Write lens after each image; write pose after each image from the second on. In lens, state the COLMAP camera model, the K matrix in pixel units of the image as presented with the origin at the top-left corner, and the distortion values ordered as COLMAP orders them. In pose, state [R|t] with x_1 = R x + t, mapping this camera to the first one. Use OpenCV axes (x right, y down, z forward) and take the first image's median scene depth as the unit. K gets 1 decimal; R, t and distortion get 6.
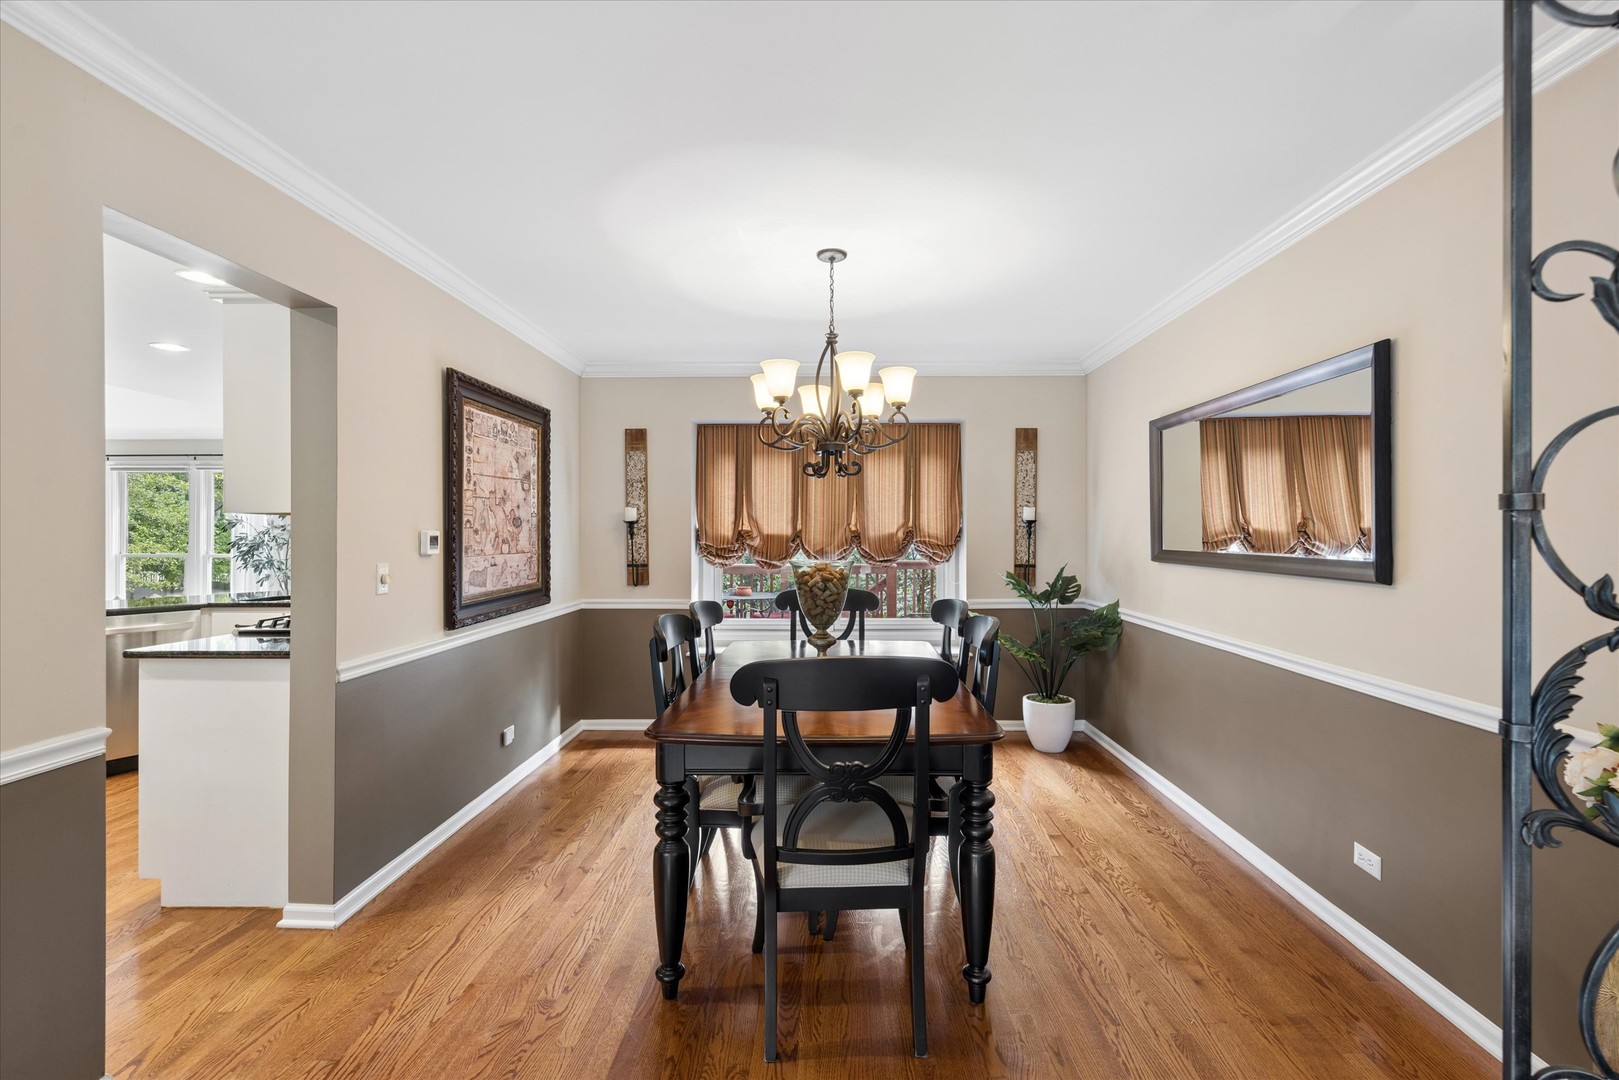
lens RADIAL K [[743.7, 0, 820.8], [0, 743.7, 531.8], [0, 0, 1]] dist [-0.002061, -0.000041]
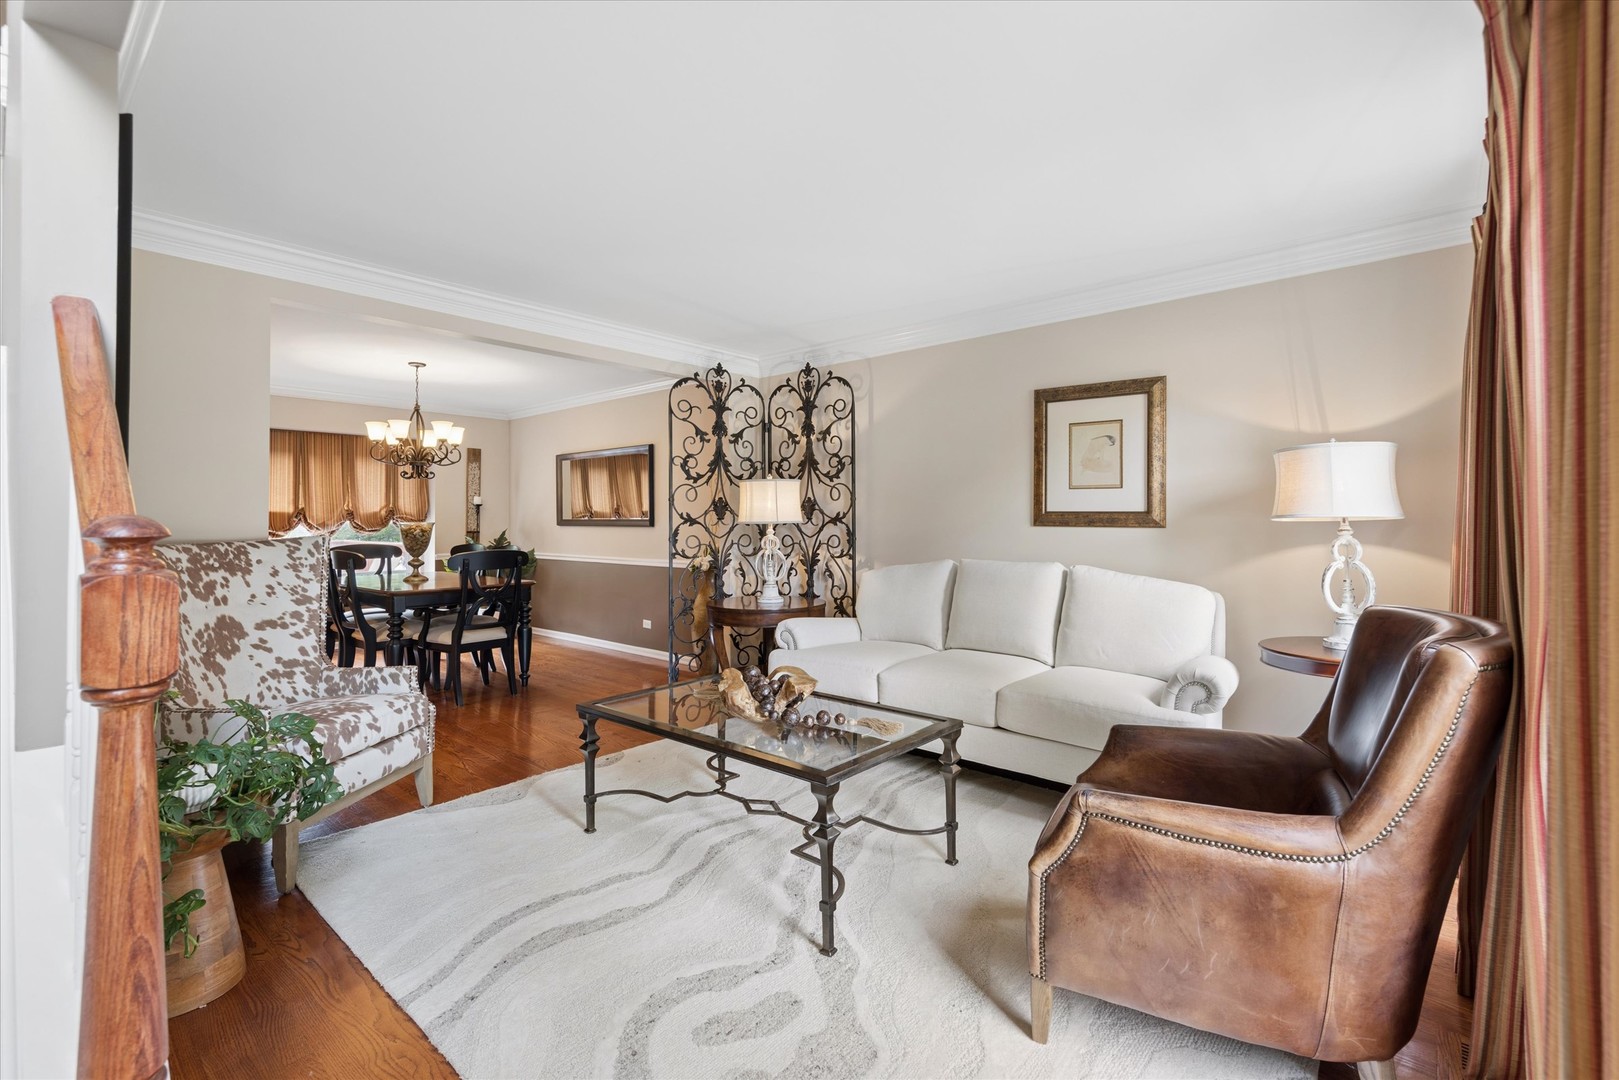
lens RADIAL K [[709.6, 0, 815.4], [0, 709.6, 523.9], [0, 0, 1]] dist [0.004497, 0.000268]
pose [[0.640895, -0.004763, 0.767614, -0.508811], [0.001246, 0.999986, 0.005164, 0.023639], [-0.767628, -0.002353, 0.640891, -0.671949]]
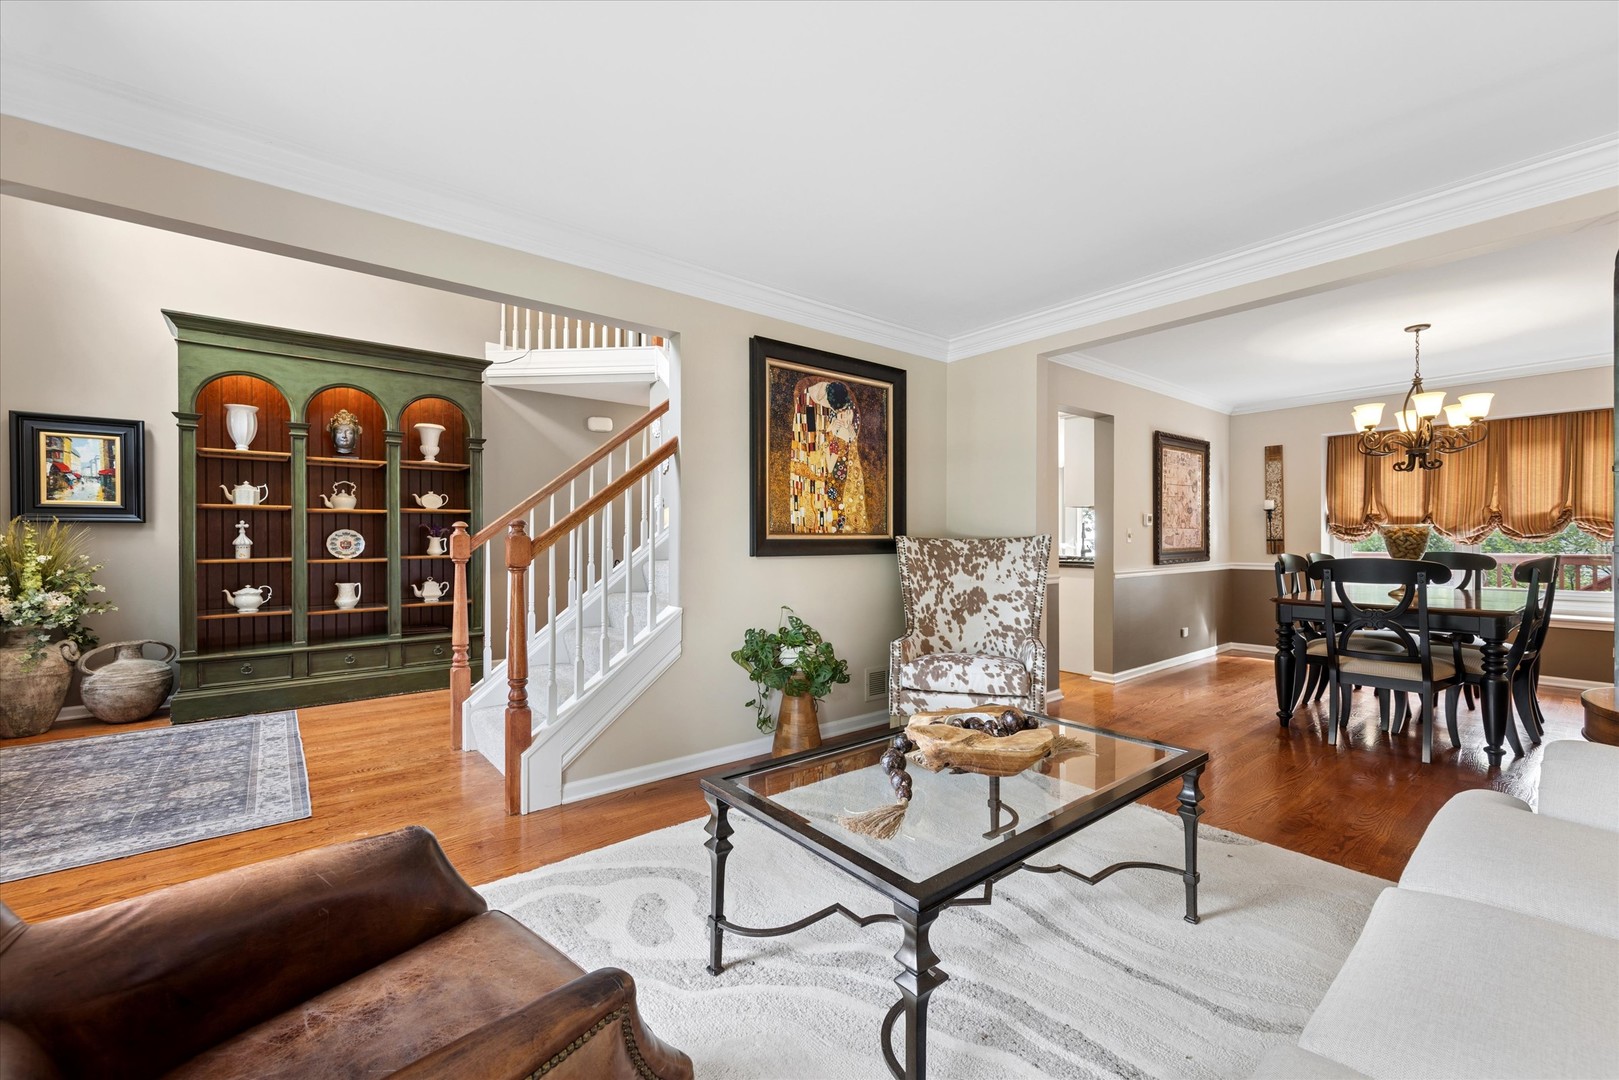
lens RADIAL K [[658.4, 0, 809.2], [0, 658.4, 542.1], [0, 0, 1]] dist [0.003364, 0.000237]
pose [[0.642874, 0.001284, -0.765971, 0.176120], [0.005300, 0.999967, 0.006125, 0.041878], [0.765953, -0.007997, 0.642846, -0.596208]]
